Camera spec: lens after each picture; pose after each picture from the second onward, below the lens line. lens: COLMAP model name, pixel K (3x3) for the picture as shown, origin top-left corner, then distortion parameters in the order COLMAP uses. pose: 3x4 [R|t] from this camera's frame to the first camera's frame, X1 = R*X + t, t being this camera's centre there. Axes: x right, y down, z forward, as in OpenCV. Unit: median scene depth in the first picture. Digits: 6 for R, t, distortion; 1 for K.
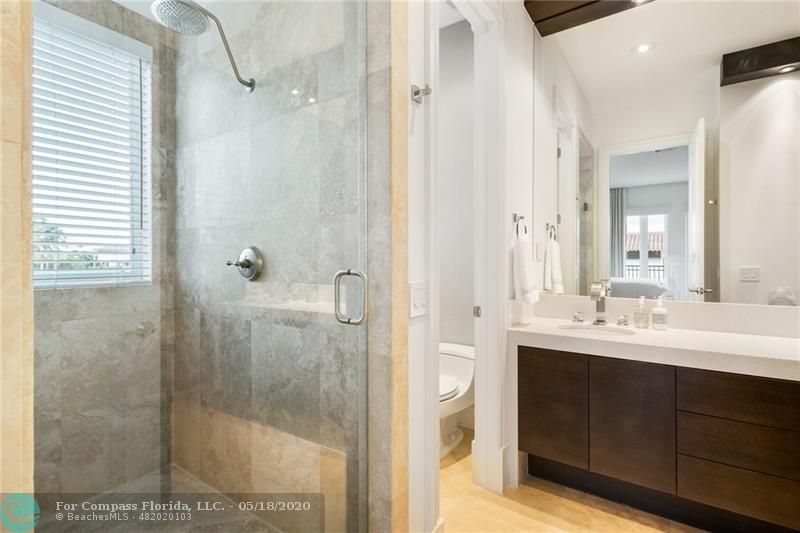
lens RADIAL K [[387.2, 0, 401.3], [0, 387.2, 263.1], [0, 0, 1]] dist [0.000345, 0.000190]
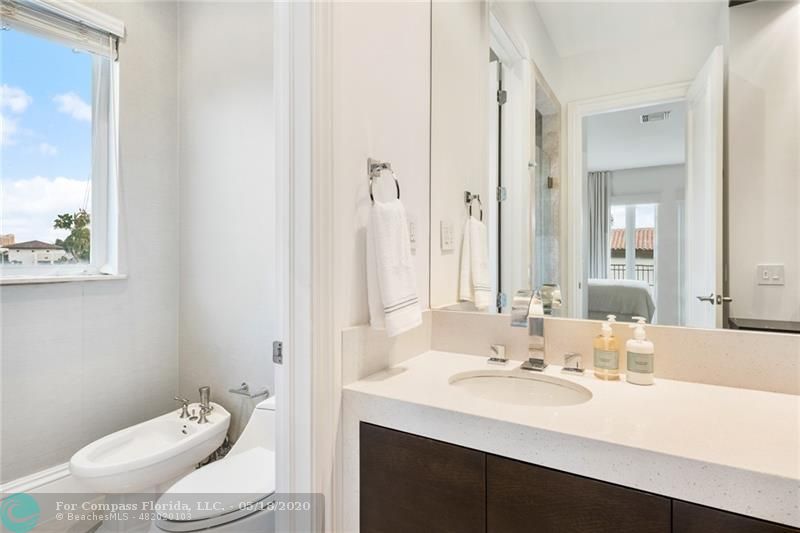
lens RADIAL K [[427.2, 0, 398.4], [0, 427.2, 266.5], [0, 0, 1]] dist [-0.005843, -0.001023]
pose [[0.998472, -0.000977, 0.055244, 0.181186], [0.000541, 0.999969, 0.007903, 0.007197], [-0.055250, -0.007861, 0.998442, 0.260343]]
